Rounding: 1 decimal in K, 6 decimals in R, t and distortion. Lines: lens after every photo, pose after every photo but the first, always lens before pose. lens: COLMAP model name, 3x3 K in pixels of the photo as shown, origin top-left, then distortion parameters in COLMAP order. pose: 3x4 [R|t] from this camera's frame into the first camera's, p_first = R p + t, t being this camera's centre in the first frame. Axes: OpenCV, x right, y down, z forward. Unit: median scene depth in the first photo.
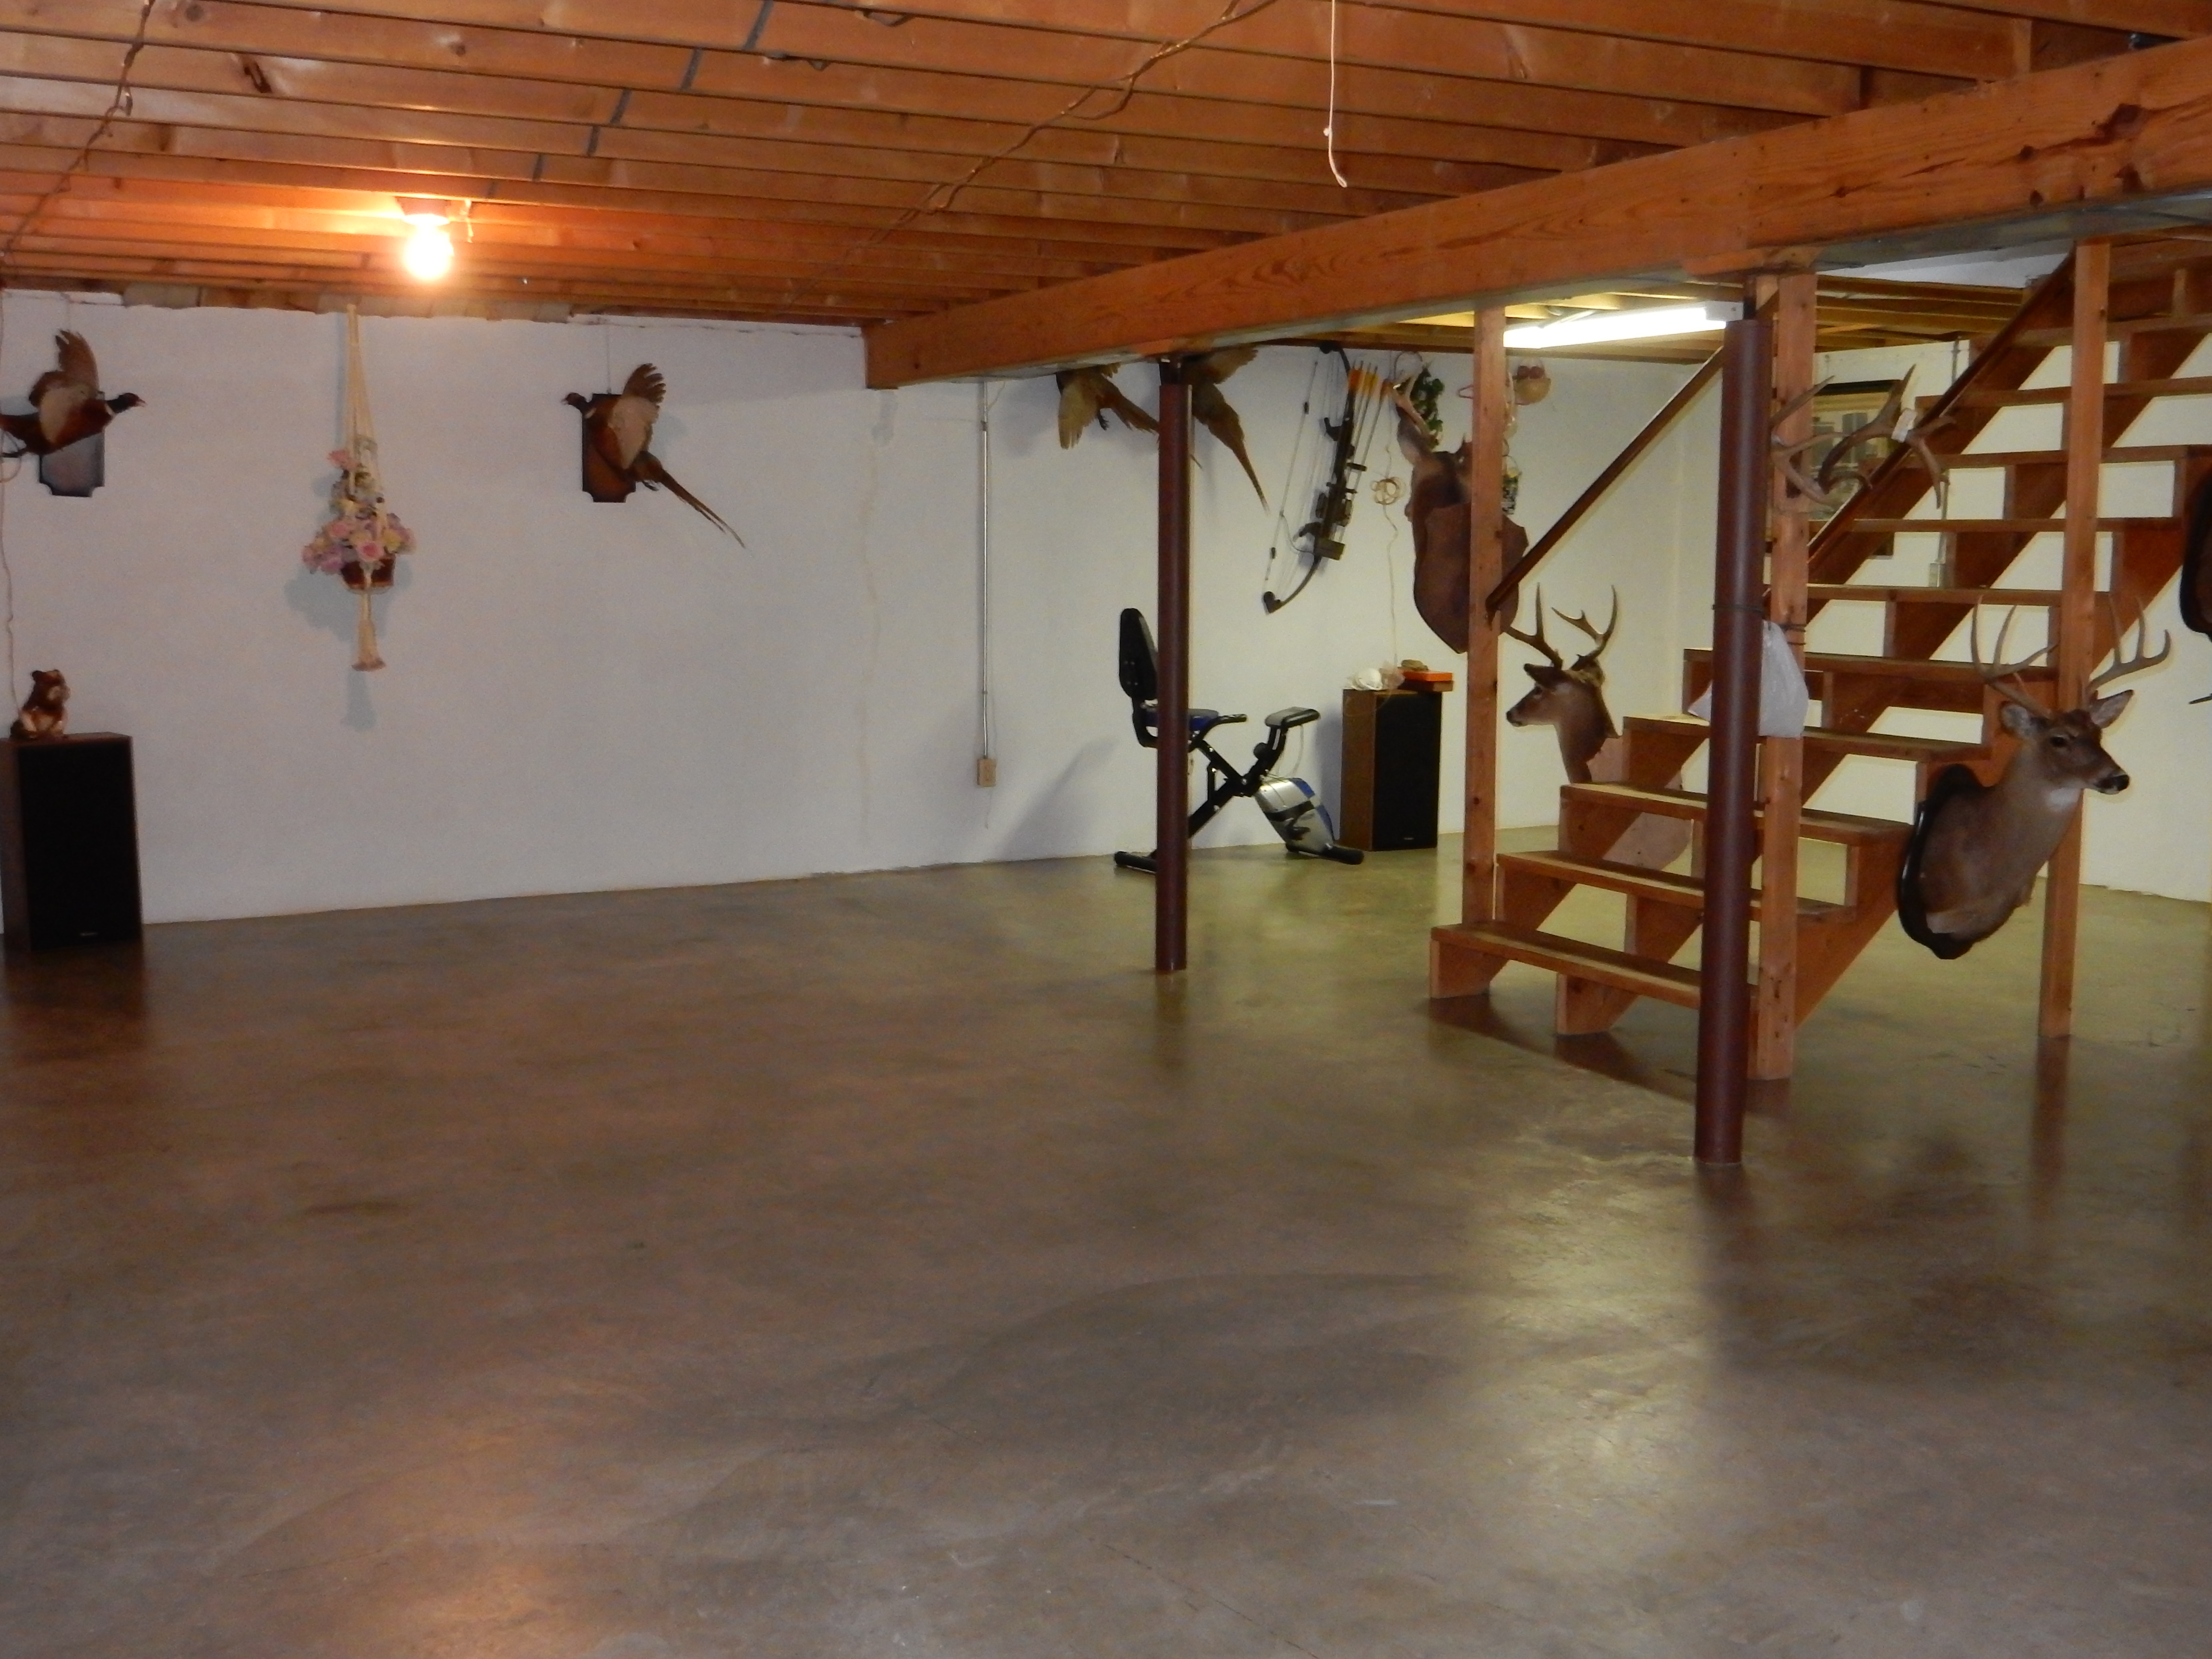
lens RADIAL K [[2270.5, 0, 1114.8], [0, 2270.5, 838.1], [0, 0, 1]] dist [-0.007302, 0.000000]
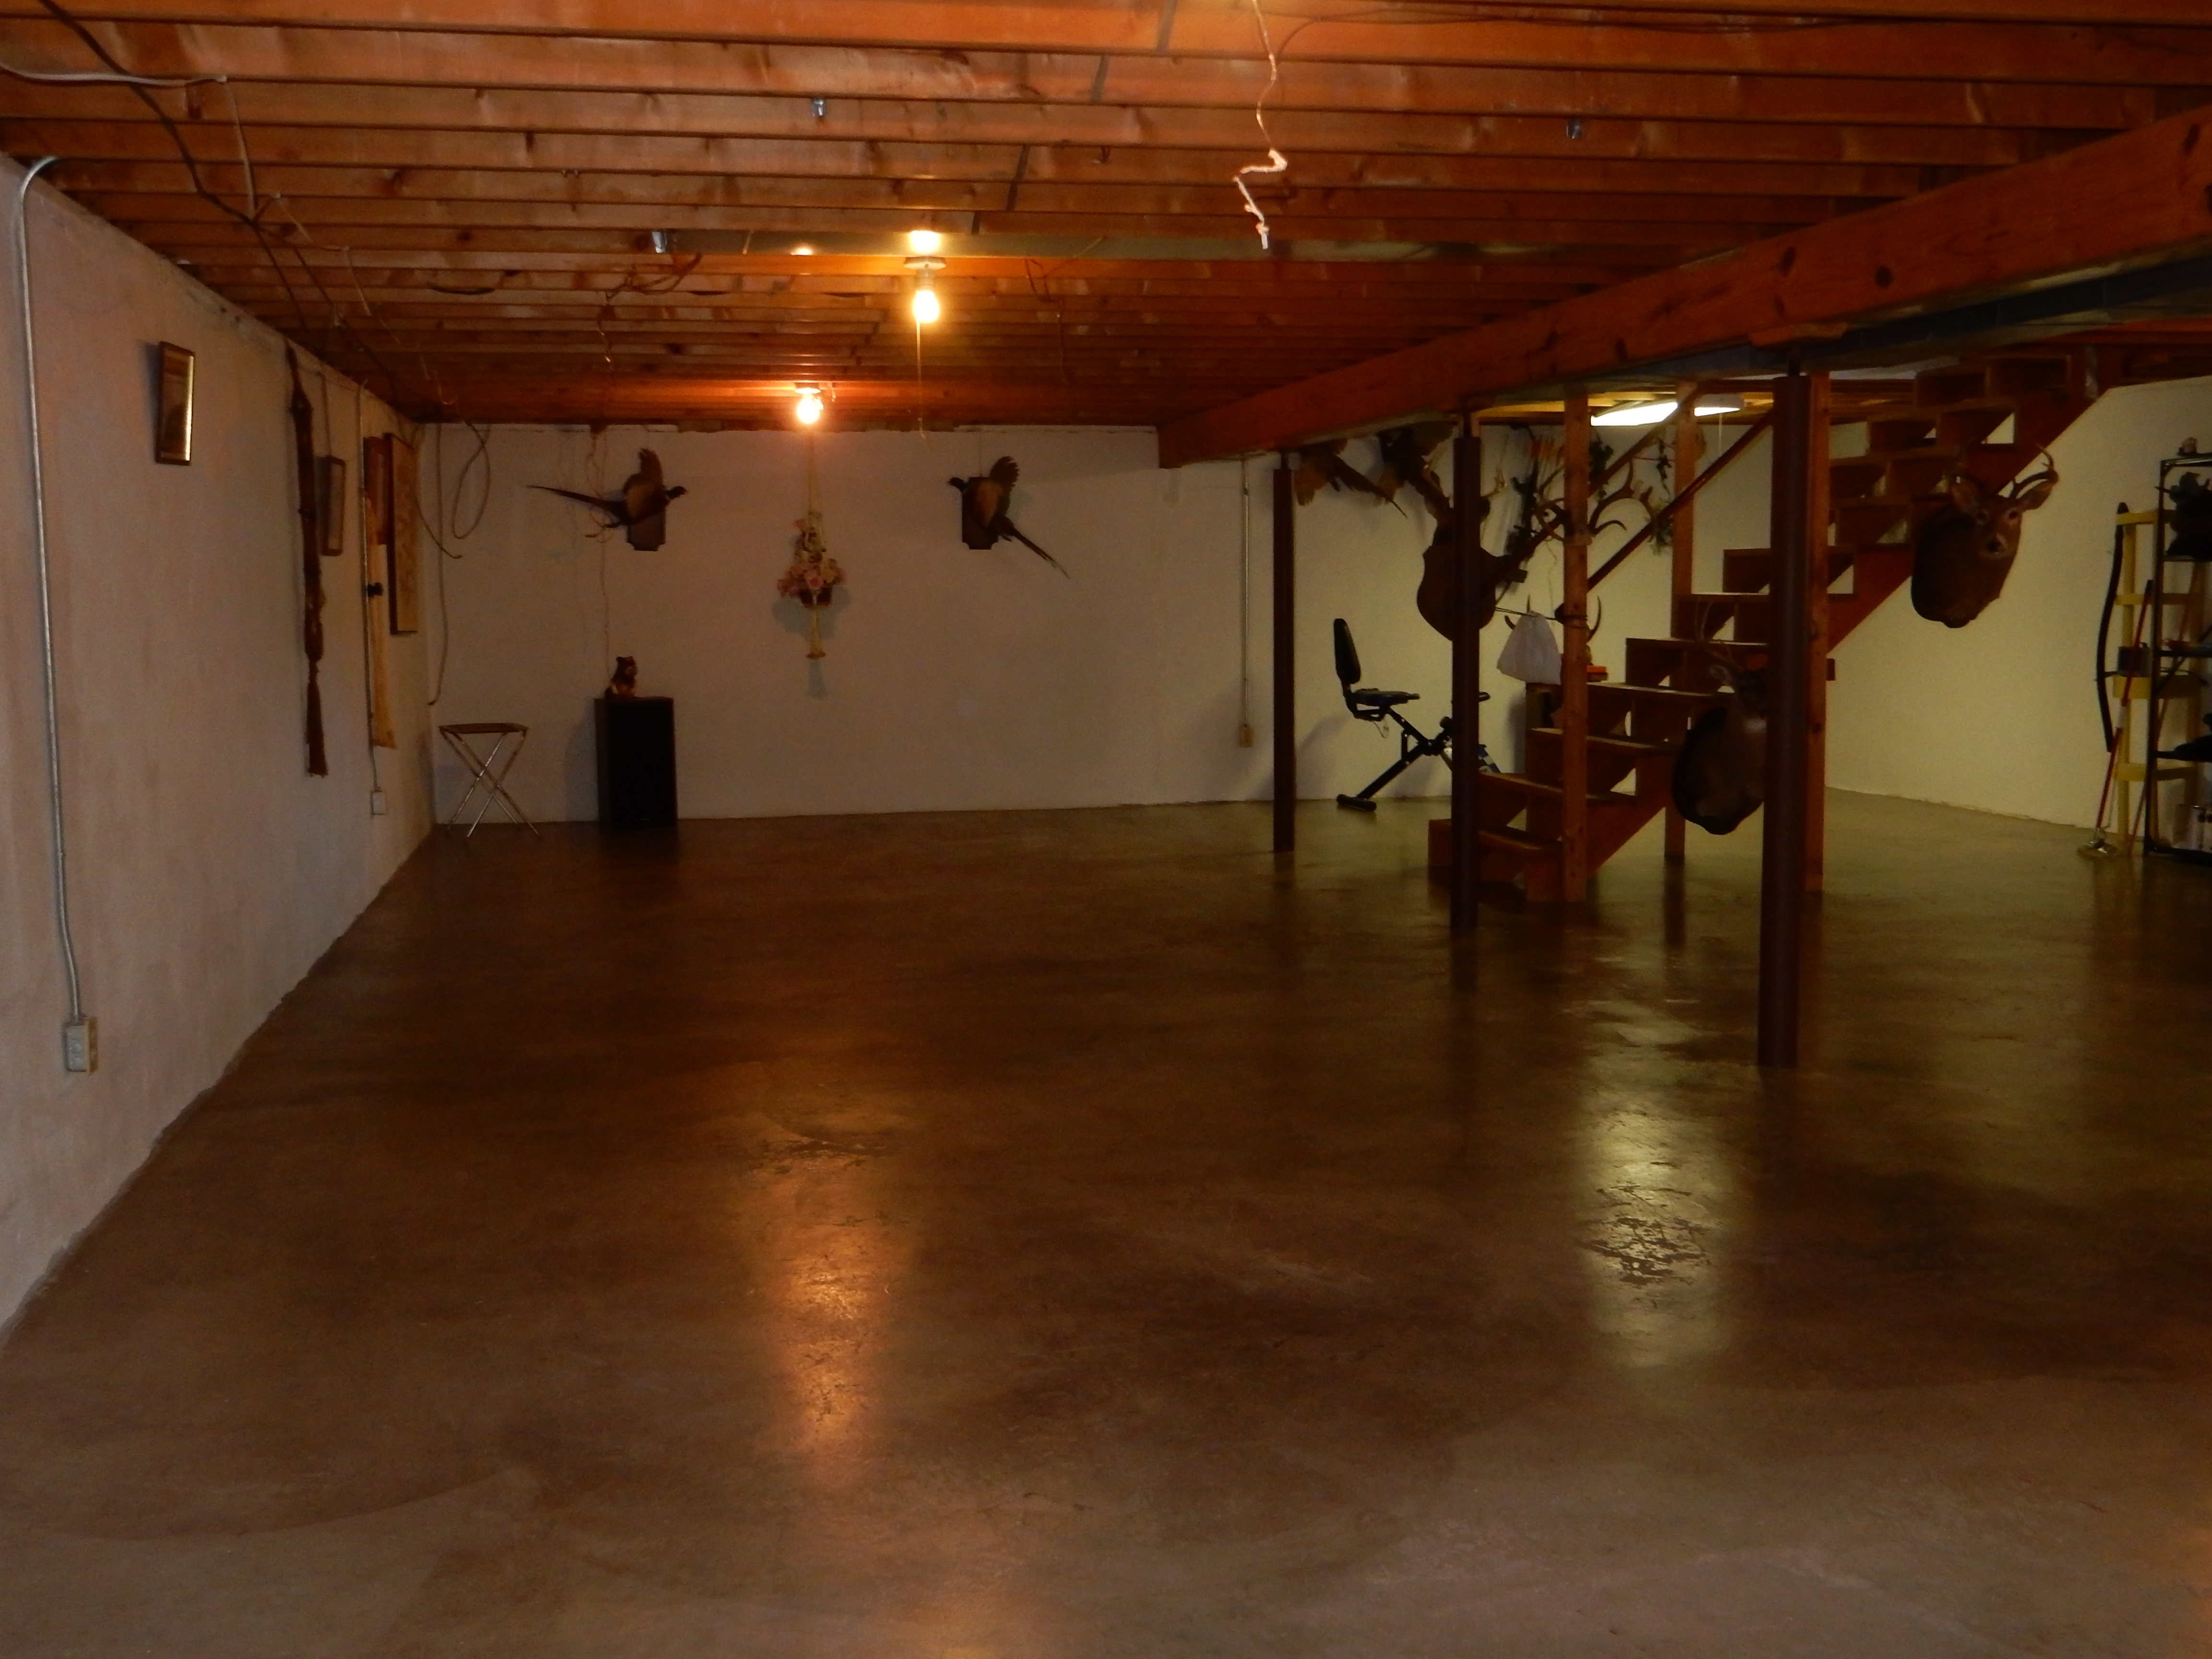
lens RADIAL K [[2270.5, 0, 1099.6], [0, 2270.5, 824.3], [0, 0, 1]] dist [-0.007302, 0.000000]
pose [[0.957771, 0.018899, -0.286911, 0.294635], [-0.025764, 0.999465, -0.020171, 0.063561], [0.286376, 0.026712, 0.957745, -0.420103]]
